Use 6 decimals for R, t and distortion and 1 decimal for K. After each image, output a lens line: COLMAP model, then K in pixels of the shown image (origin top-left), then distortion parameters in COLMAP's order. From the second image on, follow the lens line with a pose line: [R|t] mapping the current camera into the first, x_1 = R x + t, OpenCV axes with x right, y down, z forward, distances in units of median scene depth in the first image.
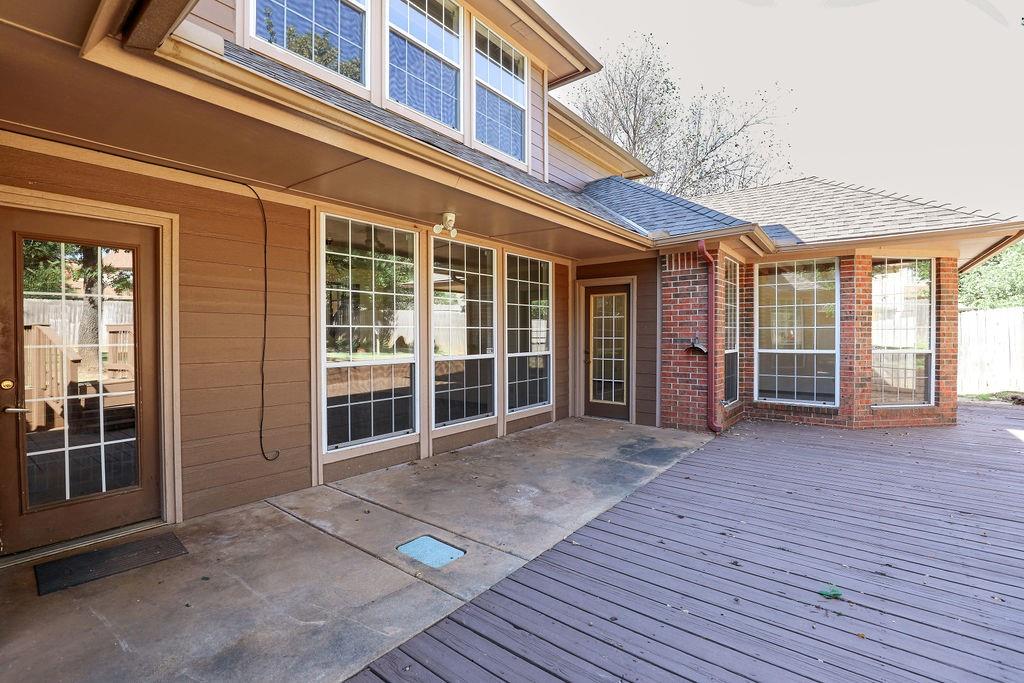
lens RADIAL K [[469.2, 0, 512.0], [0, 469.2, 341.5], [0, 0, 1]] dist [-0.004115, -0.000574]
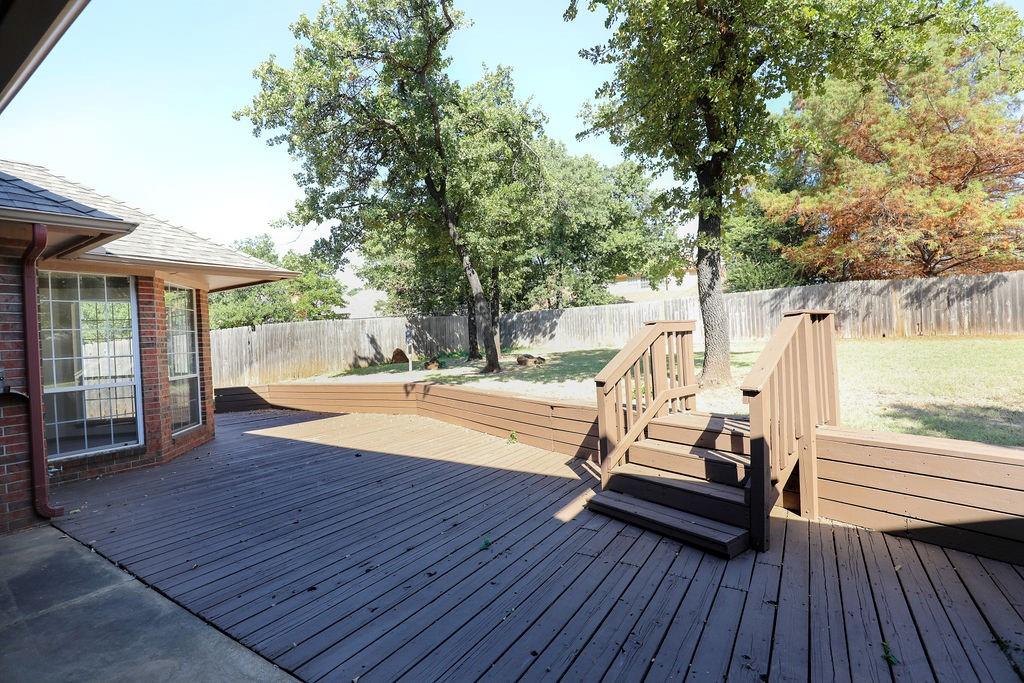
lens RADIAL K [[469.2, 0, 512.0], [0, 469.2, 341.5], [0, 0, 1]] dist [-0.004115, -0.000574]
pose [[-0.087075, 0.002985, 0.996197, -0.446831], [0.055951, 0.998432, 0.001898, -0.032091], [-0.994629, 0.055904, -0.087106, 0.659666]]
